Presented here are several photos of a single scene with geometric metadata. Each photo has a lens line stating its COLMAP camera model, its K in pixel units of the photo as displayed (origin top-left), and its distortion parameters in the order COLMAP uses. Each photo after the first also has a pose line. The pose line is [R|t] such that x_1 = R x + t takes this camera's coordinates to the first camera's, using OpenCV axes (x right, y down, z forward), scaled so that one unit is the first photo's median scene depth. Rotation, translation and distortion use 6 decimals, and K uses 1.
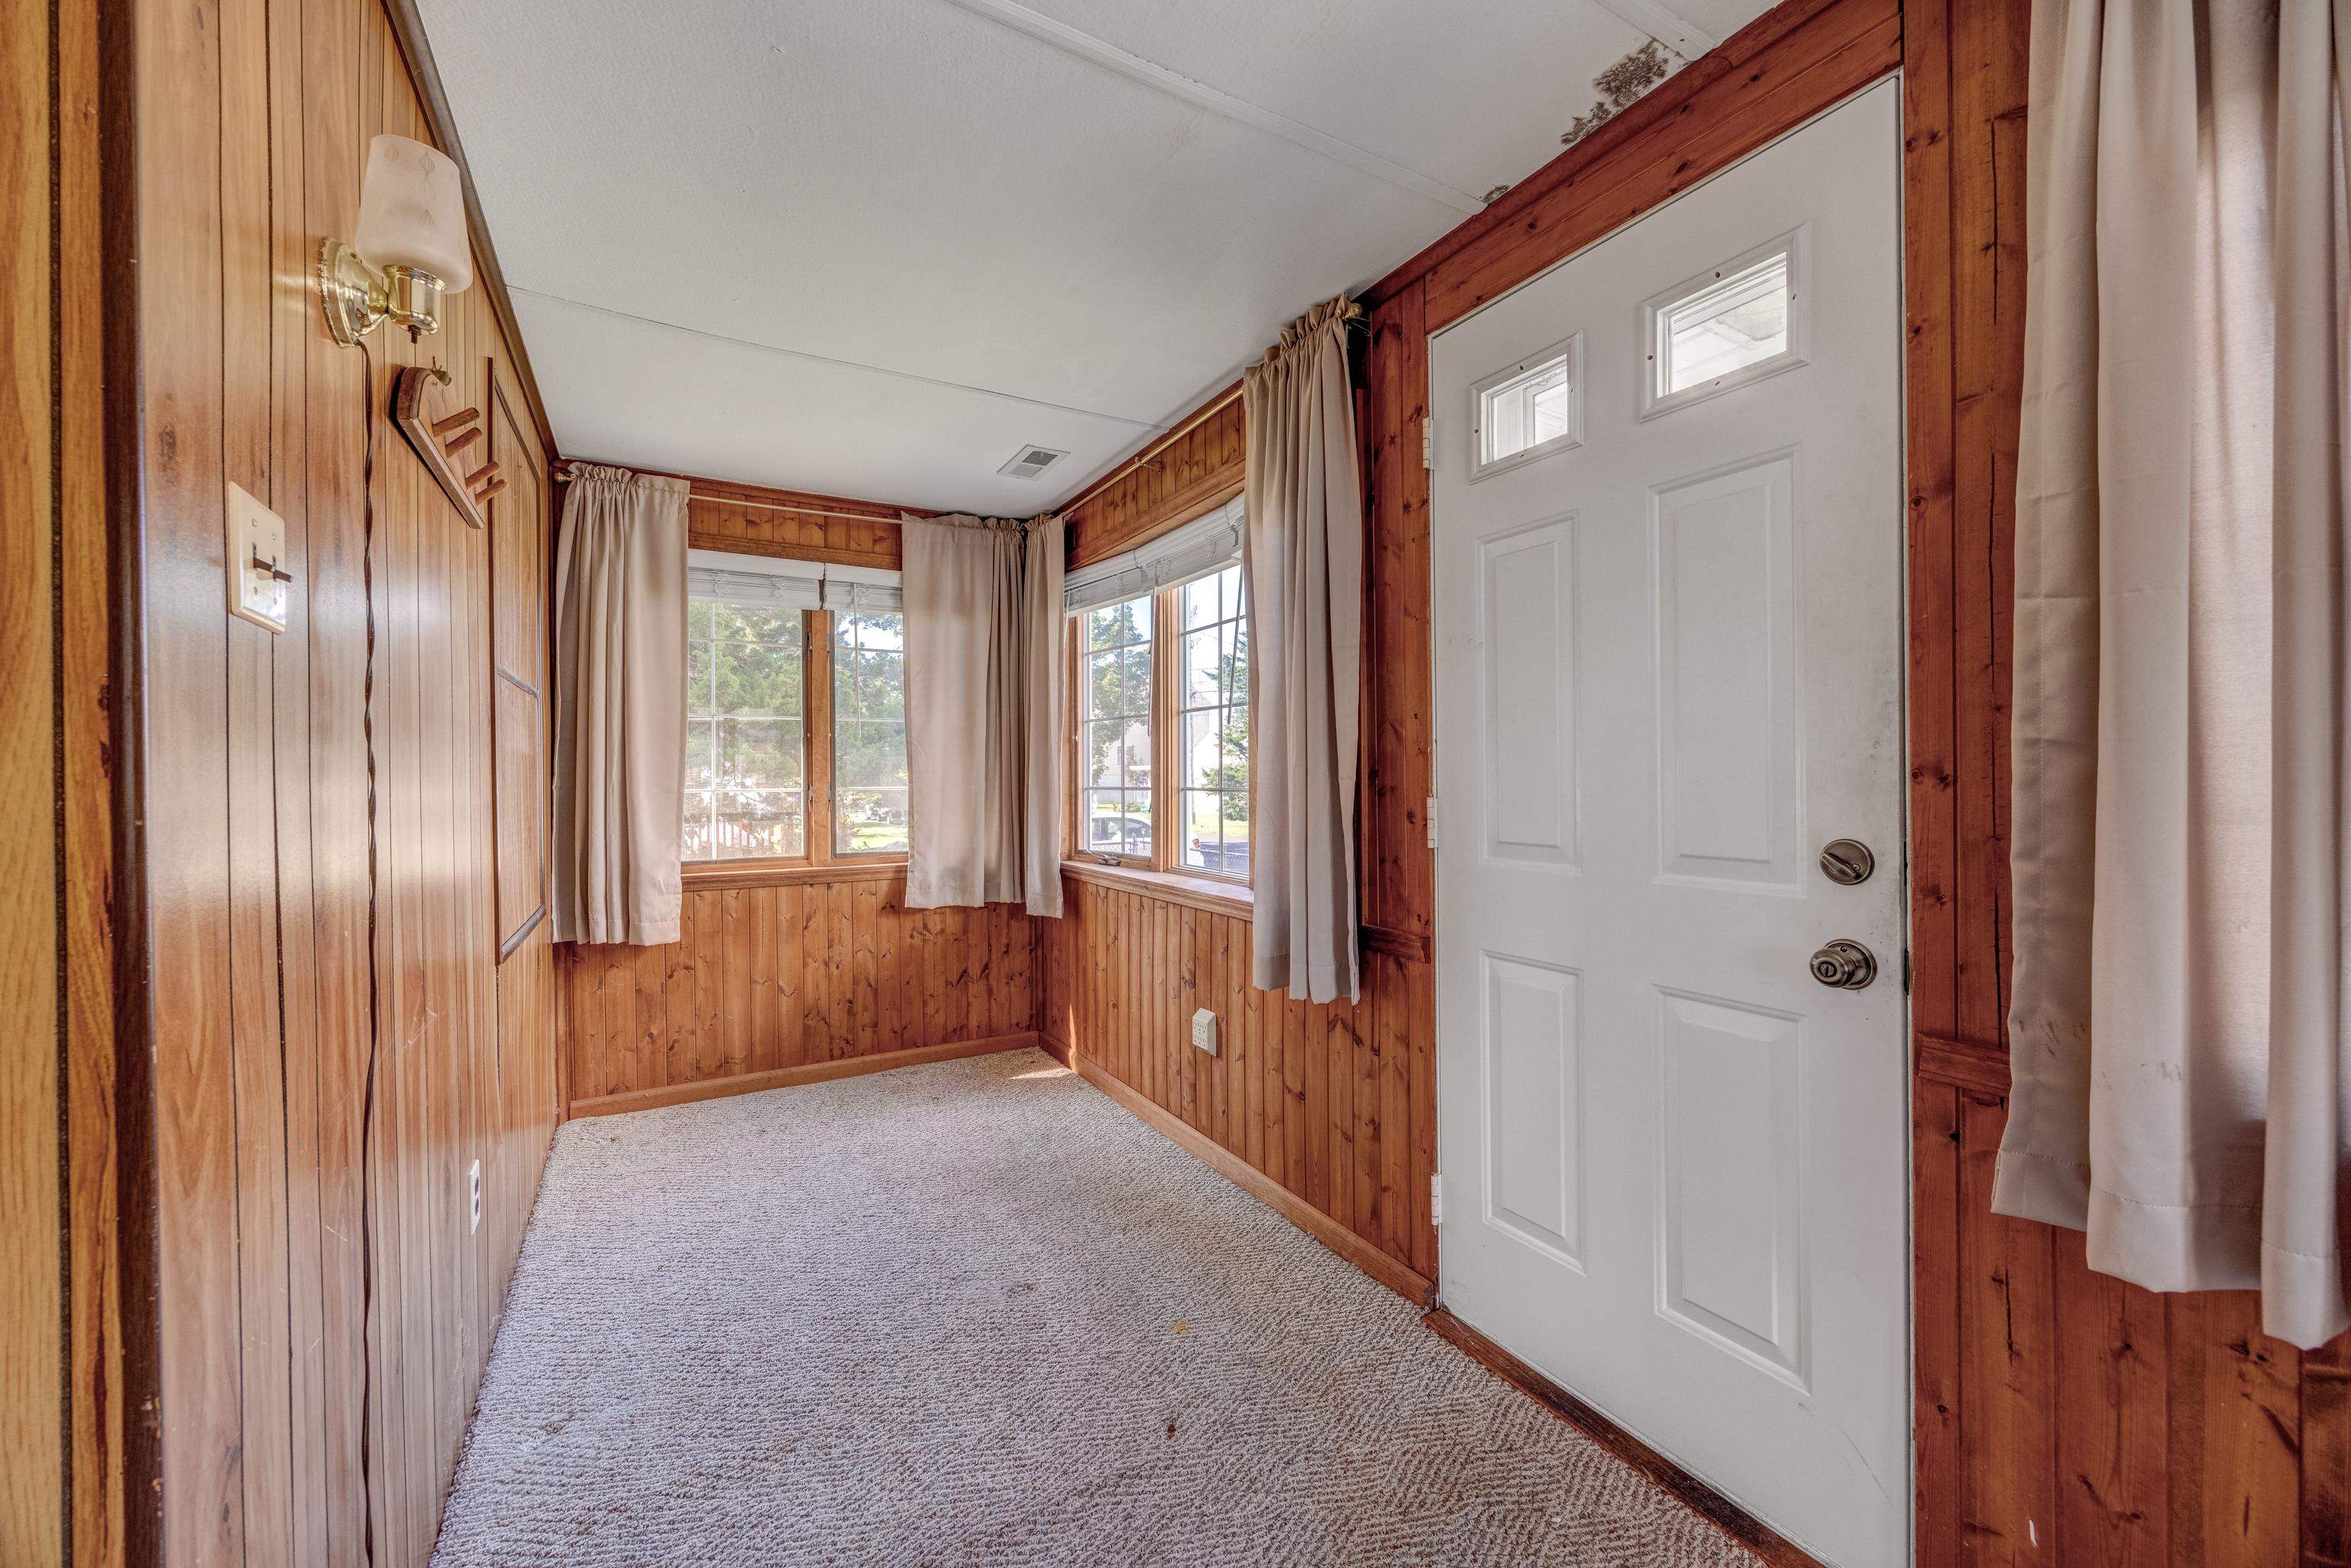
lens RADIAL K [[909.5, 0, 1178.5], [0, 909.5, 784.9], [0, 0, 1]] dist [0.000104, 0.000361]
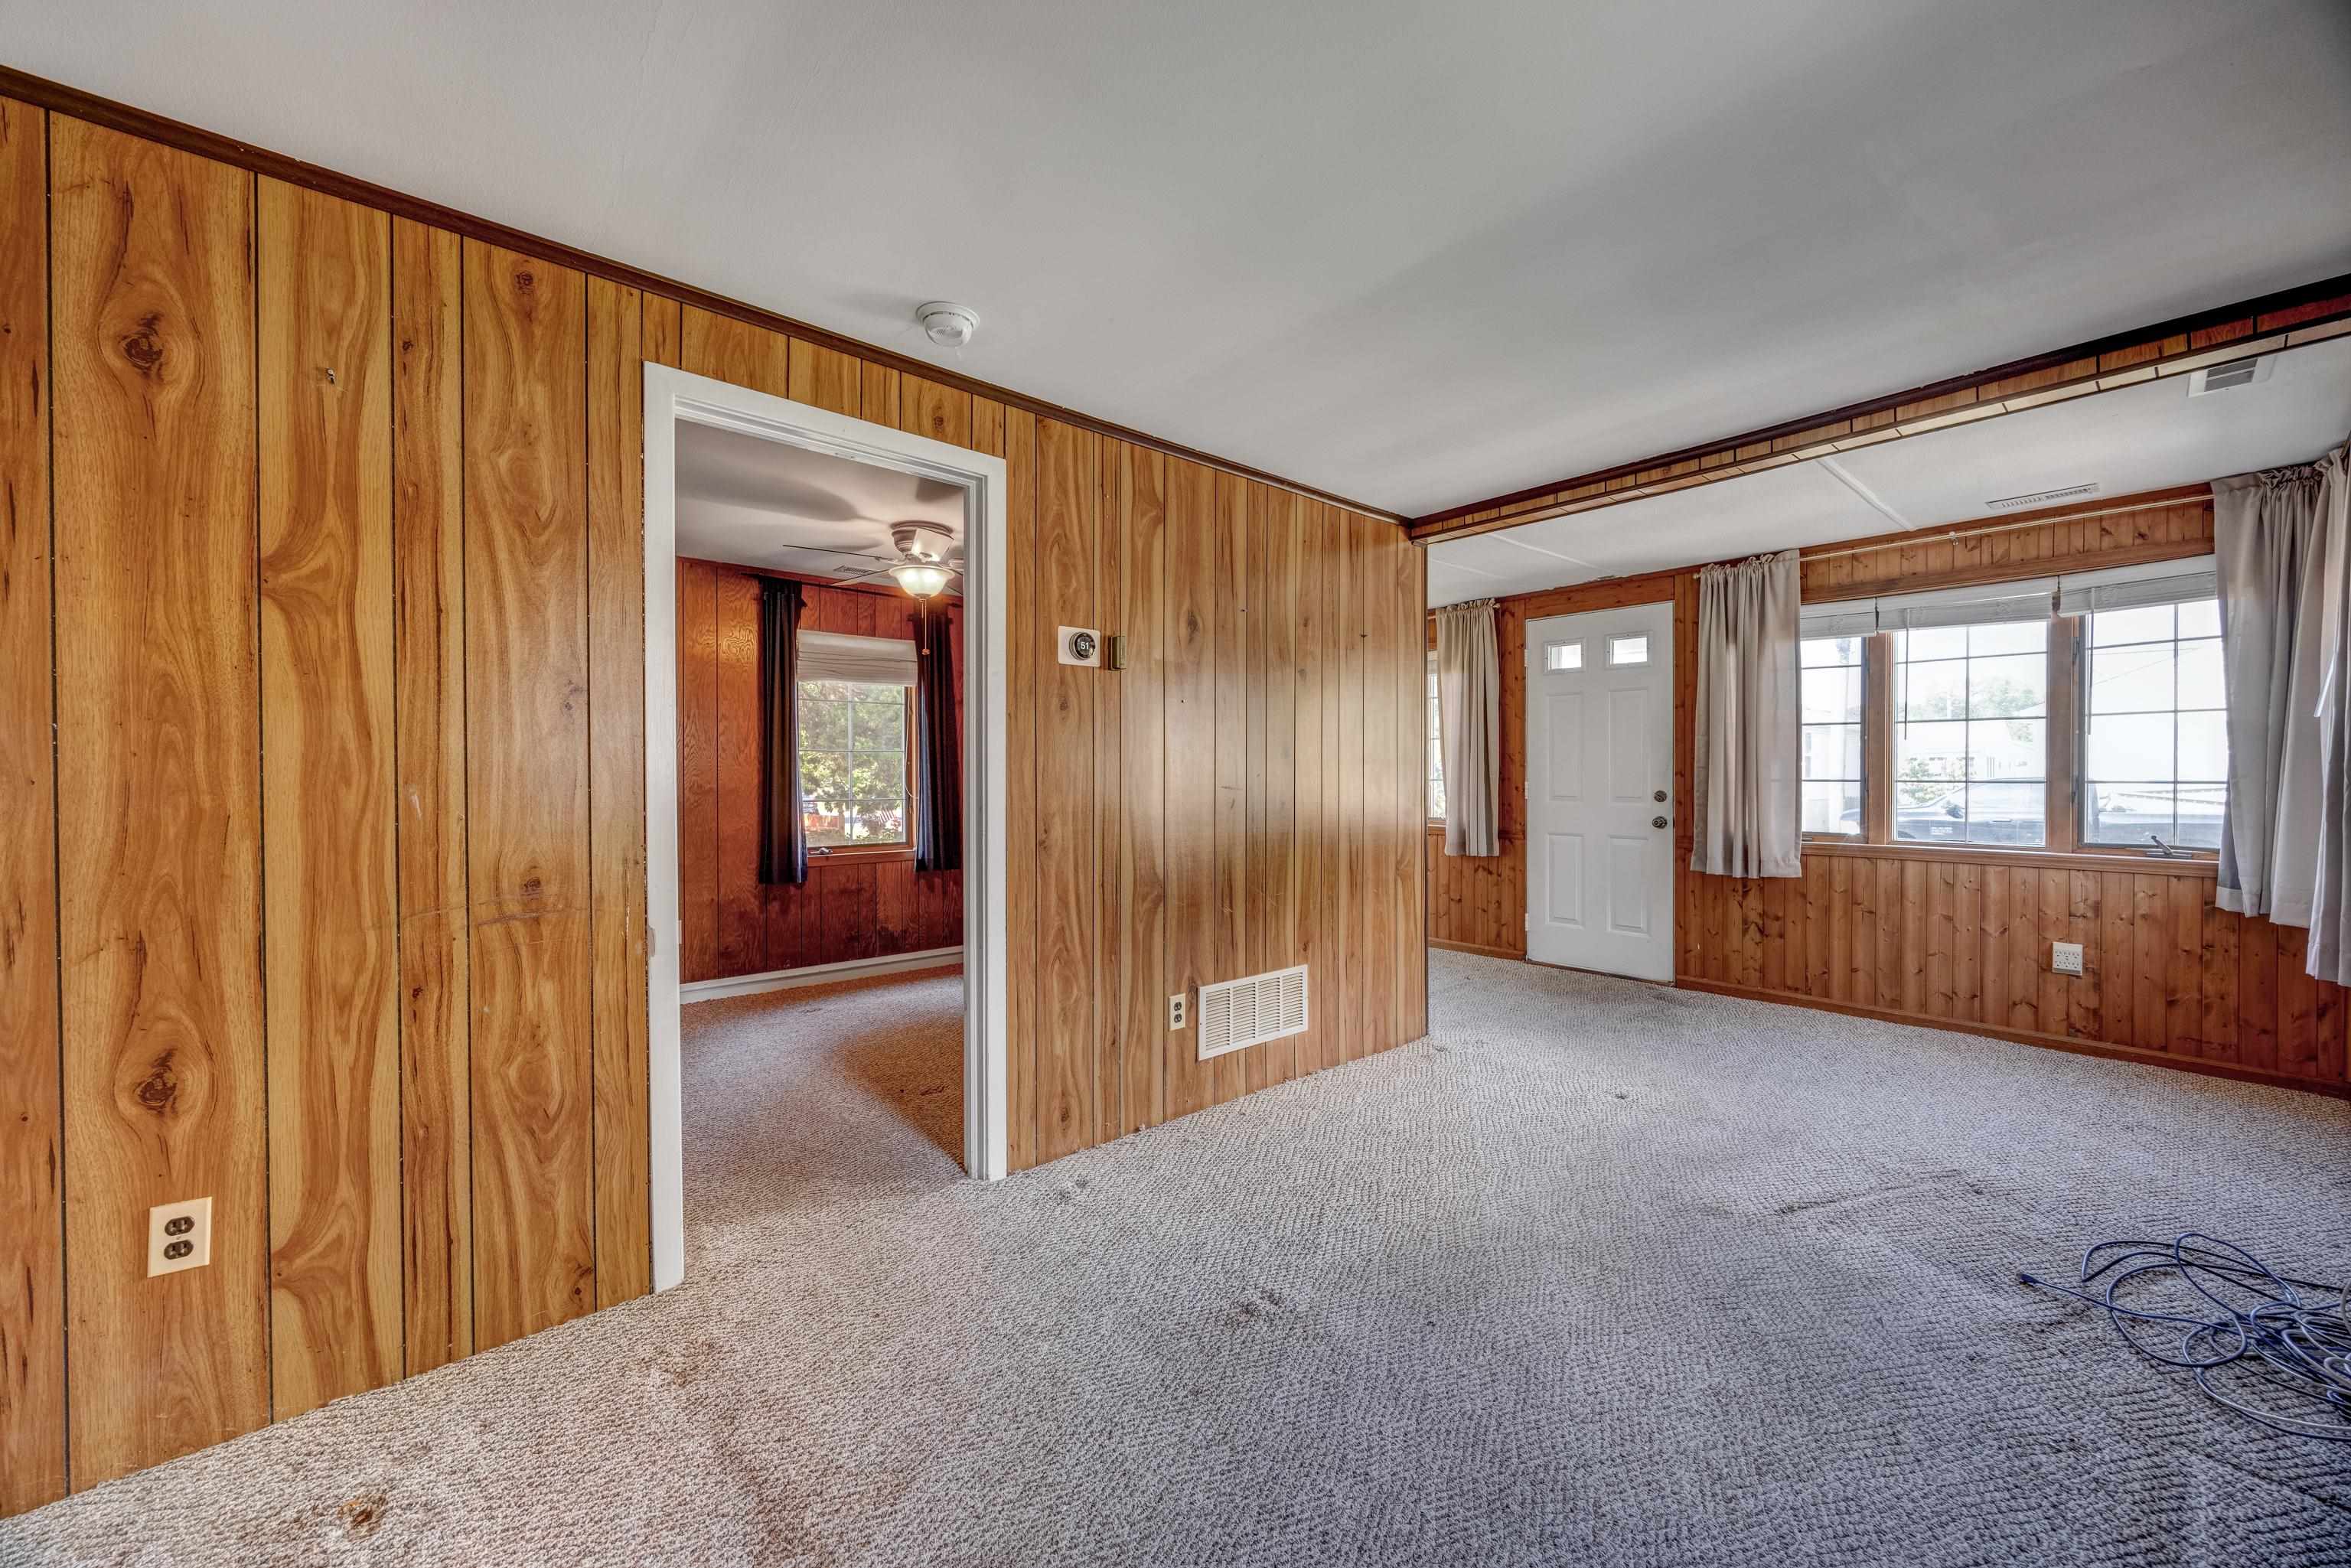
lens RADIAL K [[909.5, 0, 1176.9], [0, 909.5, 788.3], [0, 0, 1]] dist [0.000104, 0.000361]
pose [[0.985242, 0.001538, 0.171158, -1.286328], [-0.002603, 0.999979, 0.005997, 0.021427], [-0.171145, -0.006354, 0.985225, -1.620105]]
